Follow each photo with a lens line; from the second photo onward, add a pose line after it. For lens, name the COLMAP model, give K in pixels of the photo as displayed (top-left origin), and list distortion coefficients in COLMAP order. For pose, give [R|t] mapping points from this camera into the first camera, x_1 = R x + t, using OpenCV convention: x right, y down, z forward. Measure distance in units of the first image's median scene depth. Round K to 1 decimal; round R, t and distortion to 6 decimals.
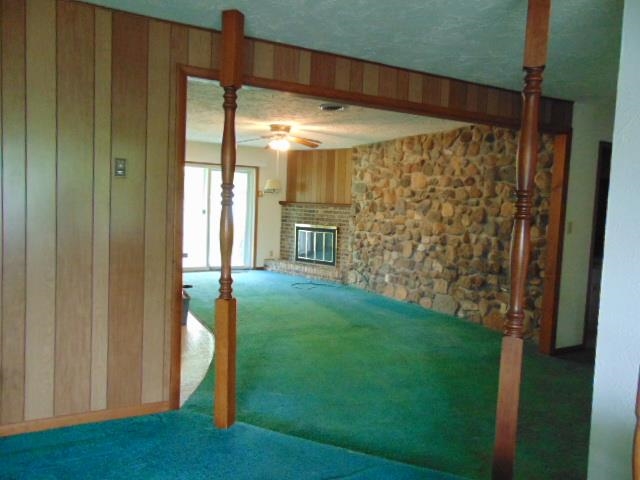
lens RADIAL K [[474.4, 0, 319.6], [0, 474.4, 238.4], [0, 0, 1]] dist [0.041496, 0.007342]
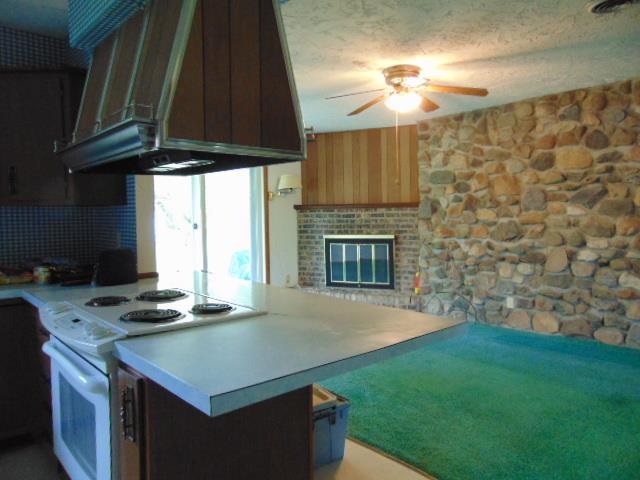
lens RADIAL K [[474.4, 0, 320.5], [0, 474.4, 242.2], [0, 0, 1]] dist [0.041496, 0.007342]
pose [[0.966029, -0.070140, 0.248732, -0.289625], [0.073244, 0.997309, -0.003236, -0.022192], [-0.247836, 0.021344, 0.968567, 0.379022]]
